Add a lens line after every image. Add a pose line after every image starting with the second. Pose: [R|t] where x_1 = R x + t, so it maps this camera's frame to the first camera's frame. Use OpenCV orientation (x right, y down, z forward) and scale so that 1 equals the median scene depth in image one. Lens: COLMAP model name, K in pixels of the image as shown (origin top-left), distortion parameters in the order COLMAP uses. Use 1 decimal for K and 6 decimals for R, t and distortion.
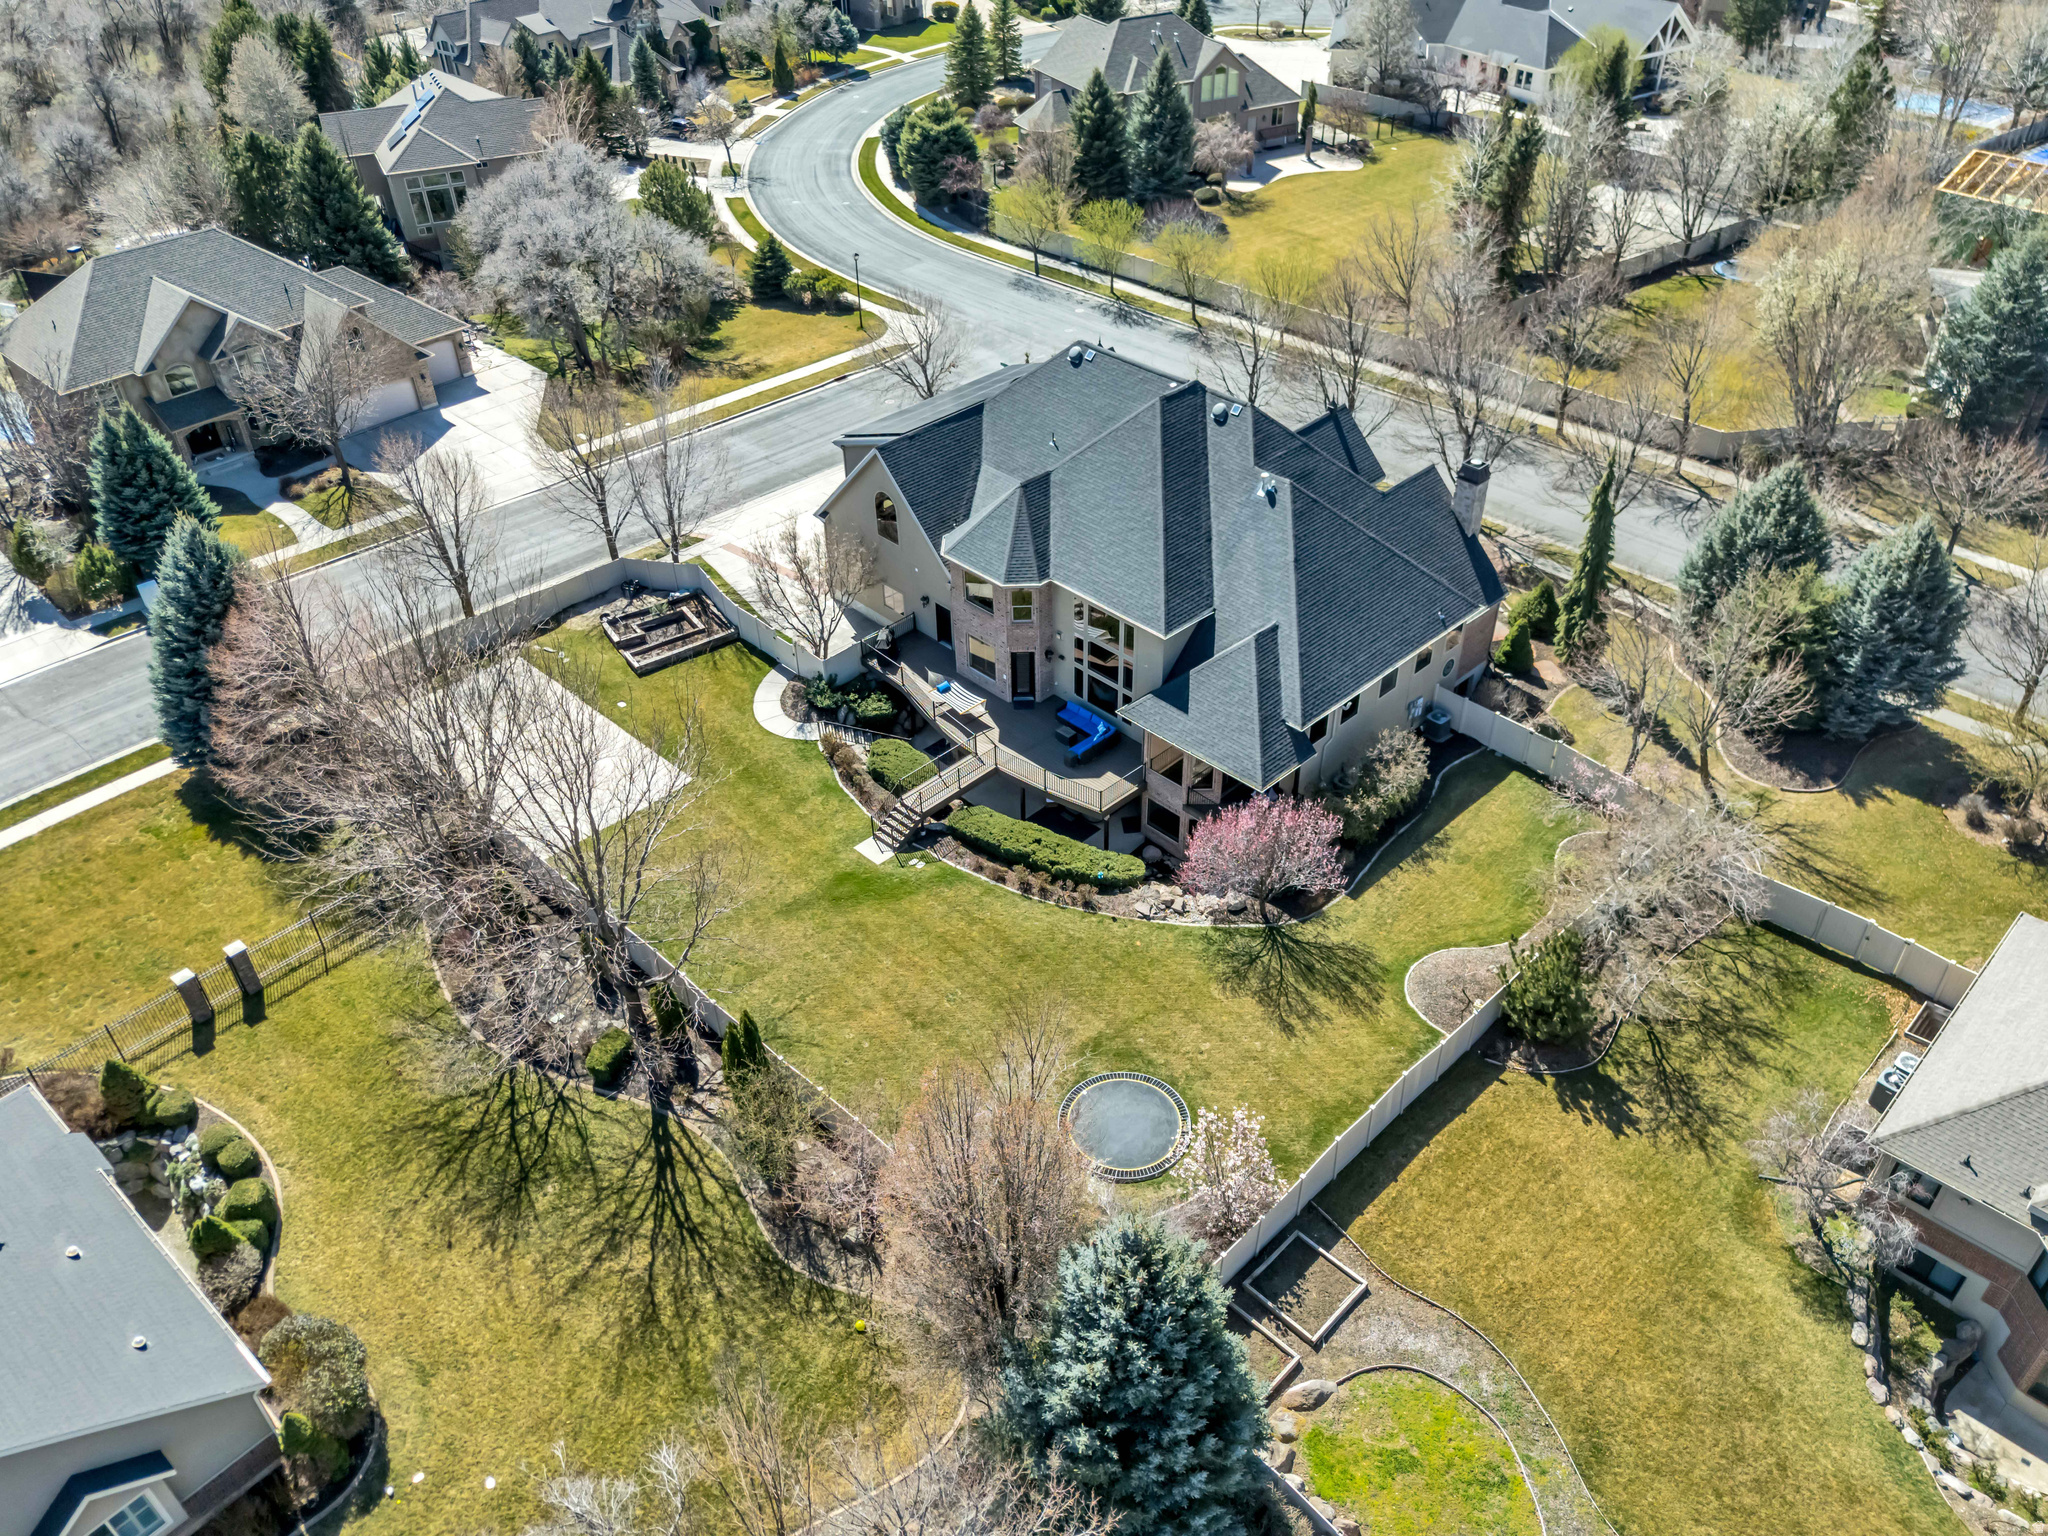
lens RADIAL K [[1532.7, 0, 1022.6], [0, 1532.7, 755.8], [0, 0, 1]] dist [0.065438, -0.054409]
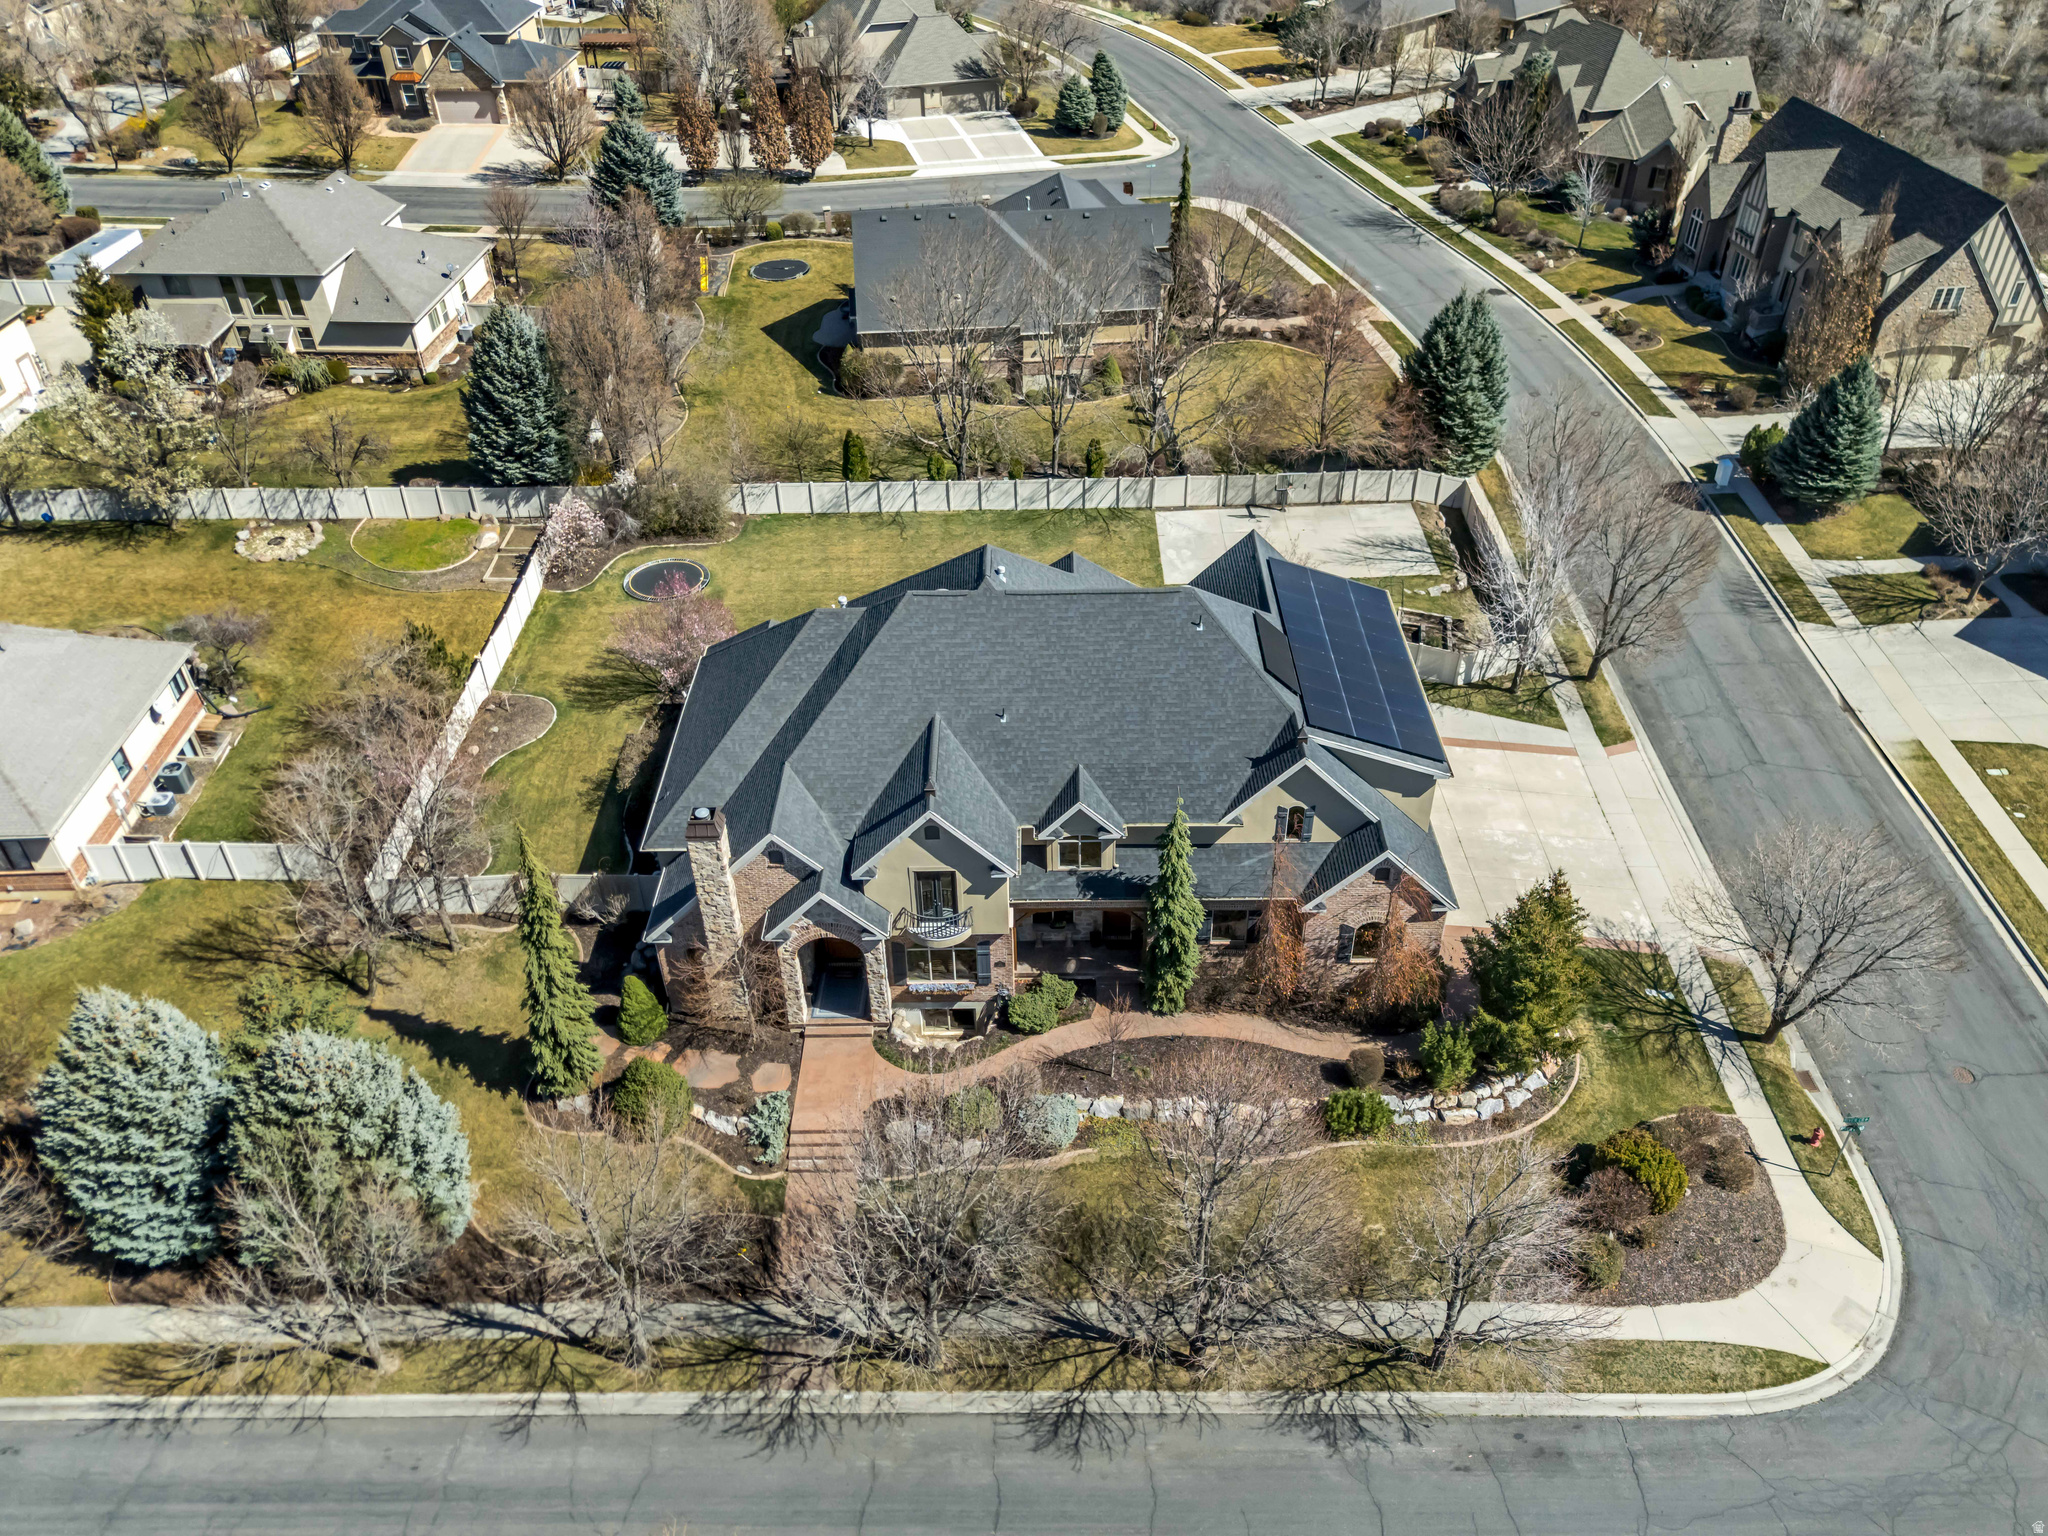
lens RADIAL K [[1532.7, 0, 1022.6], [0, 1532.7, 755.8], [0, 0, 1]] dist [0.065438, -0.054409]
pose [[-0.694628, 0.458787, -0.554081, 0.438277], [-0.413016, 0.376288, 0.829352, -0.658555], [0.588990, 0.804936, -0.071894, 0.847455]]
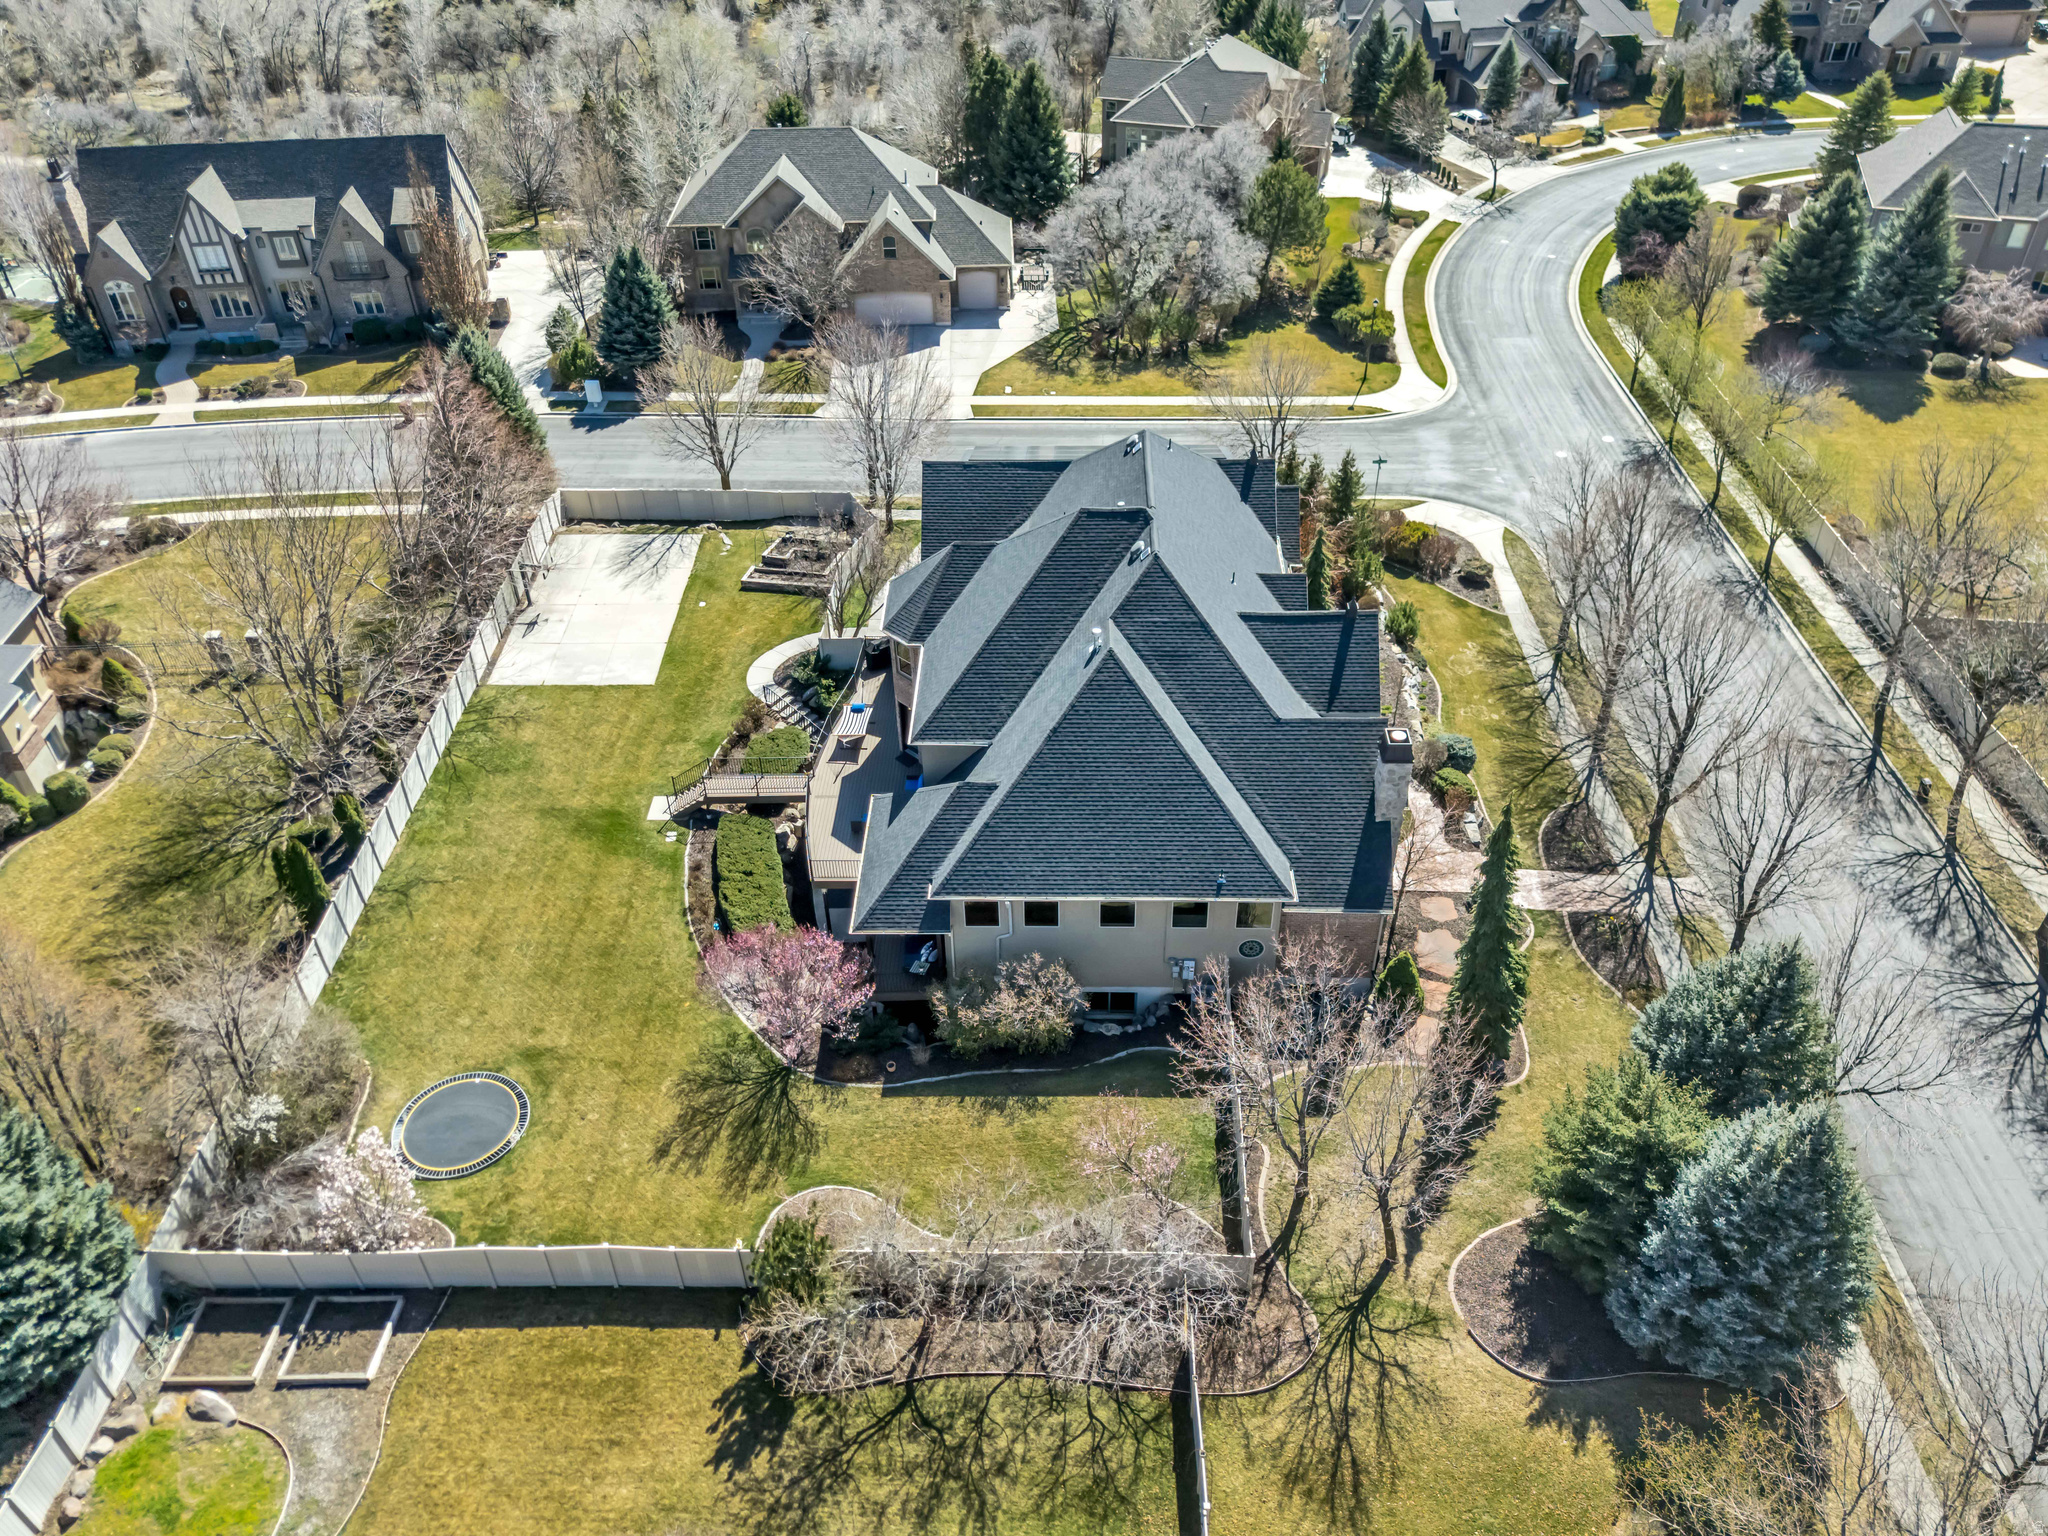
lens RADIAL K [[1532.7, 0, 1022.6], [0, 1532.7, 755.8], [0, 0, 1]] dist [0.065438, -0.054409]
pose [[0.701240, 0.439250, -0.561535, 0.450948], [-0.429681, 0.888916, 0.158755, -0.167994], [0.568890, 0.129956, 0.812081, 0.204677]]
